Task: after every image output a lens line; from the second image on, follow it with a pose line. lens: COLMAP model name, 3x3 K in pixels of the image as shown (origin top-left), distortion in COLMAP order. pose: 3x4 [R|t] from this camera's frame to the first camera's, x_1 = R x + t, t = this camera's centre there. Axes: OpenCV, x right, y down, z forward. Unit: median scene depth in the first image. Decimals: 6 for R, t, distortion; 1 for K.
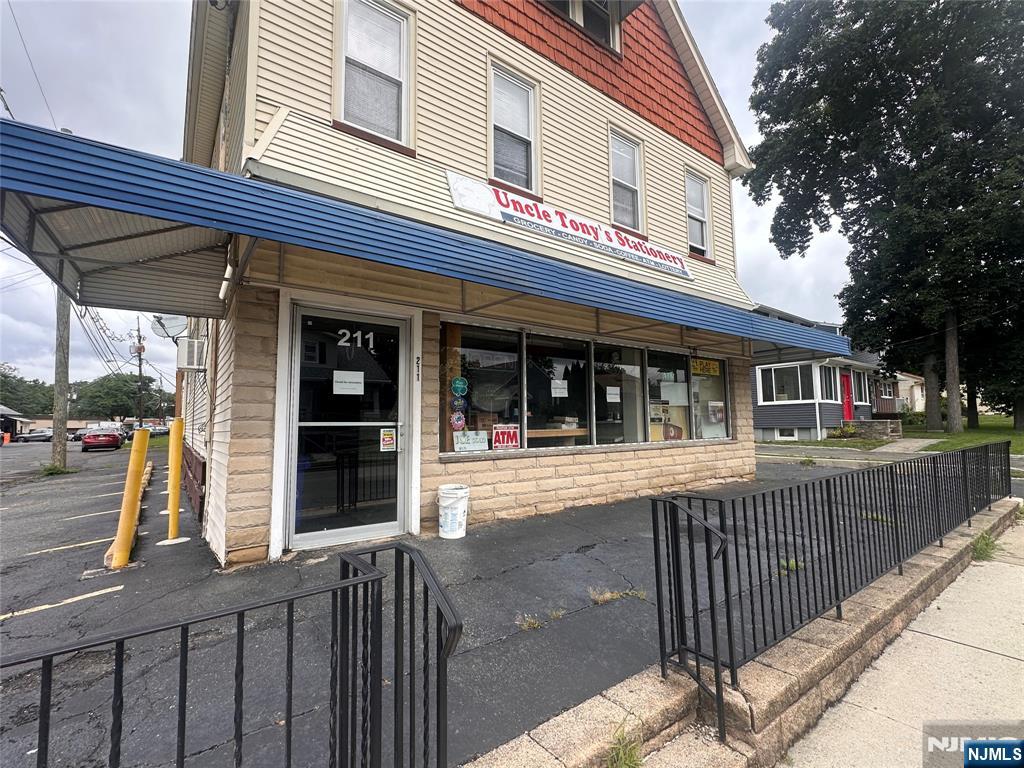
lens RADIAL K [[462.7, 0, 512.0], [0, 462.7, 384.0], [0, 0, 1]] dist [-0.011544, -0.000316]
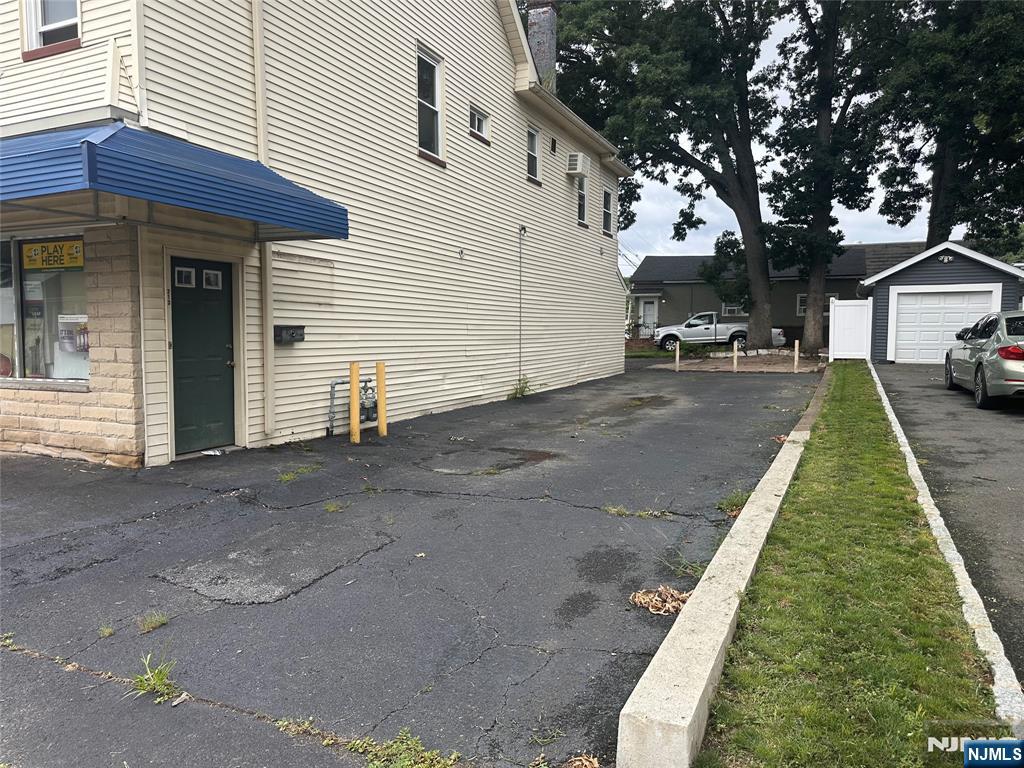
lens RADIAL K [[720.2, 0, 512.0], [0, 720.2, 384.0], [0, 0, 1]] dist [0.096775, -0.134536]
pose [[0.496418, 0.077156, -0.864648, 1.755575], [0.070107, 0.989225, 0.128523, 0.052675], [0.865248, -0.124419, 0.485661, 1.210793]]
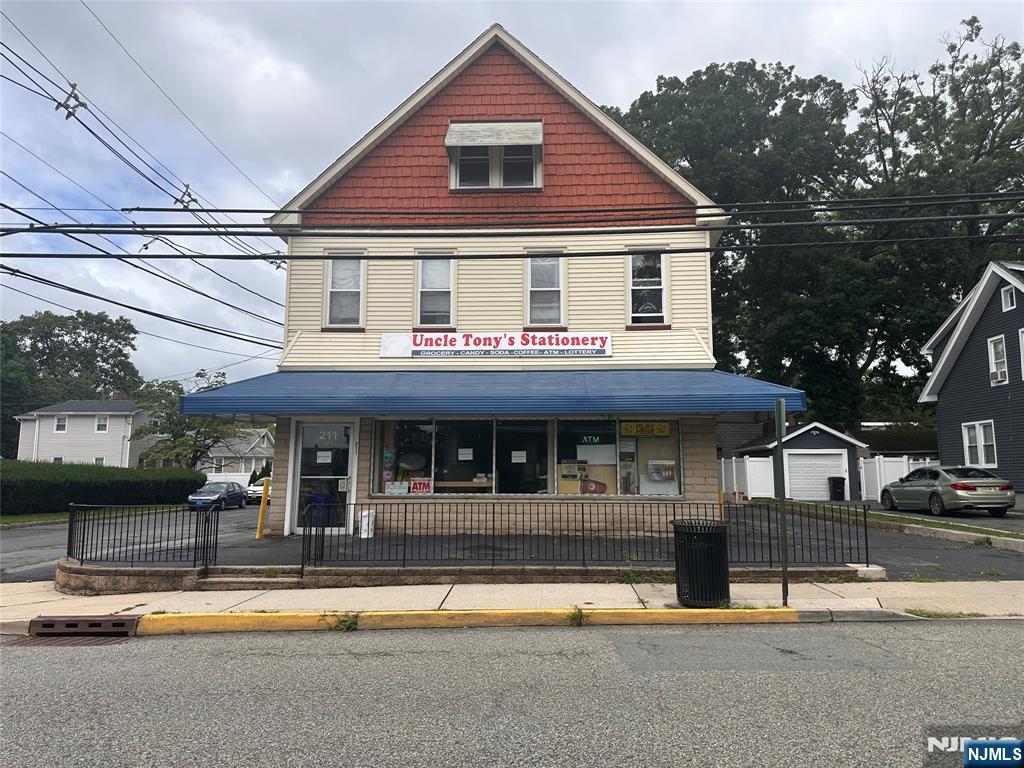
lens RADIAL K [[720.2, 0, 512.0], [0, 720.2, 384.0], [0, 0, 1]] dist [0.096775, -0.134536]
pose [[0.773986, -0.069609, -0.629365, 1.478687], [0.042143, 0.997398, -0.058487, -0.065174], [0.631799, 0.018744, 0.774906, -0.622267]]
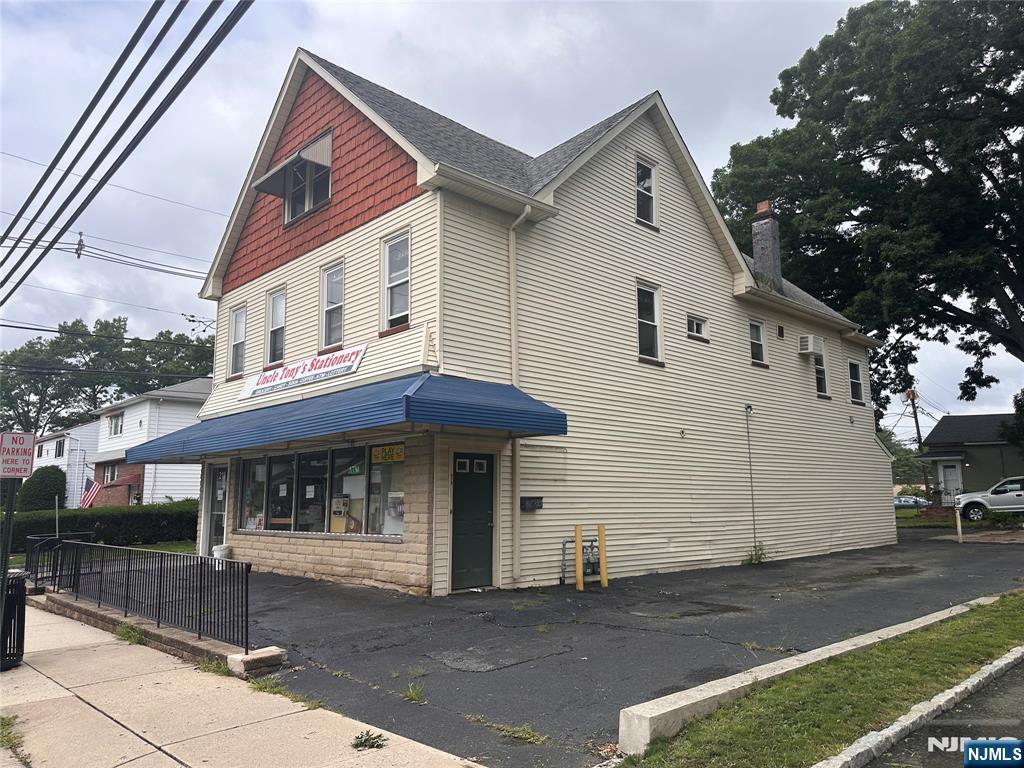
lens RADIAL K [[723.2, 0, 512.0], [0, 723.2, 384.0], [0, 0, 1]] dist [0.107841, -0.173795]
pose [[0.120609, -0.143875, -0.982219, 2.179249], [0.093592, 0.986682, -0.133036, 0.047043], [0.988278, -0.075882, 0.132468, 1.246314]]
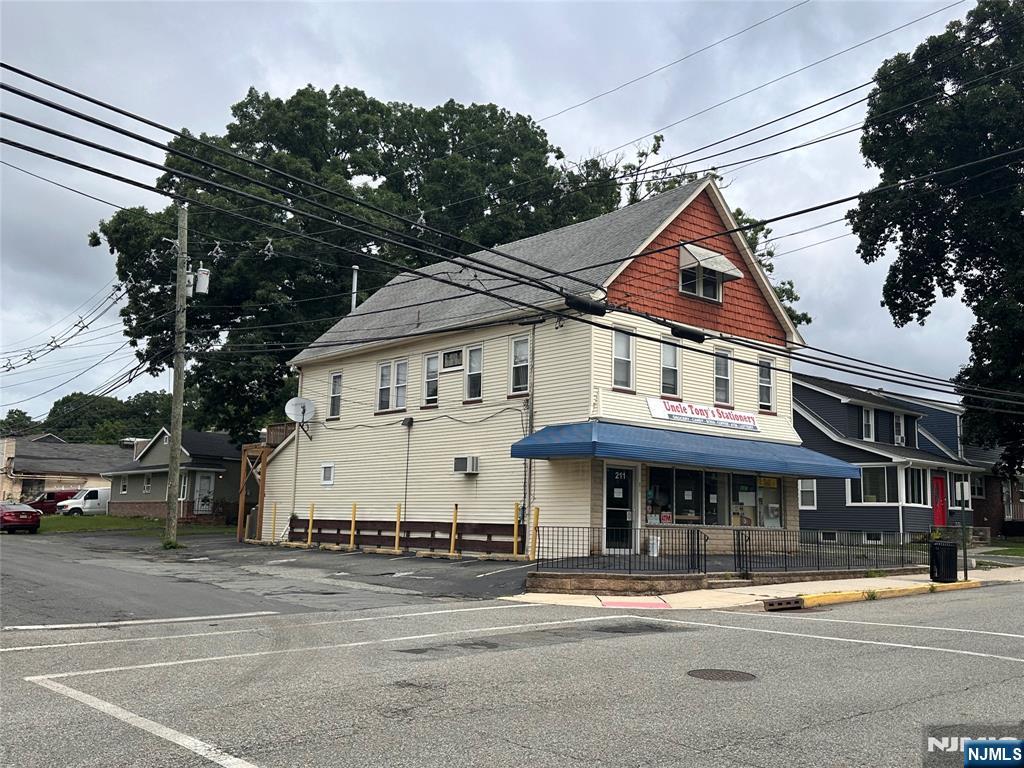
lens RADIAL K [[959.0, 0, 512.0], [0, 959.0, 384.0], [0, 0, 1]] dist [0.144871, -0.306811]
pose [[0.996679, 0.046447, 0.066878, -0.836173], [-0.042676, 0.997476, -0.056756, -0.175344], [-0.069346, 0.053713, 0.996146, -2.731562]]
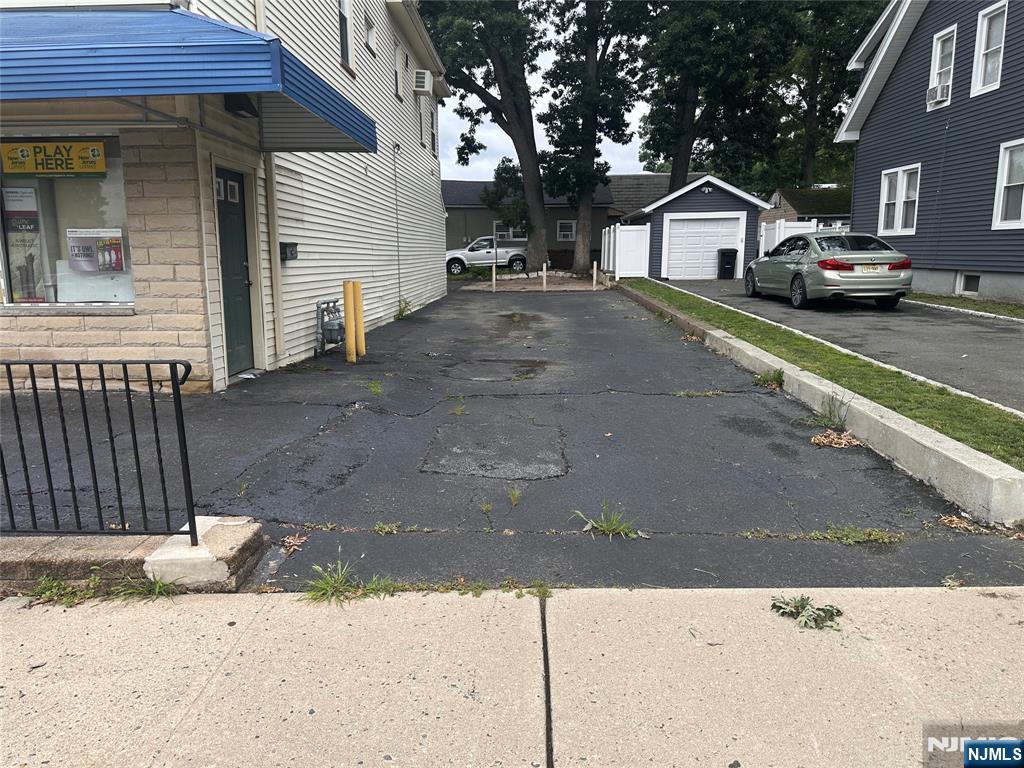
lens RADIAL K [[720.2, 0, 512.0], [0, 720.2, 384.0], [0, 0, 1]] dist [0.096775, -0.134536]
pose [[0.786830, 0.115944, -0.606181, 1.527575], [0.050567, 0.966782, 0.250552, 0.030565], [0.615094, -0.227795, 0.754830, 0.772130]]
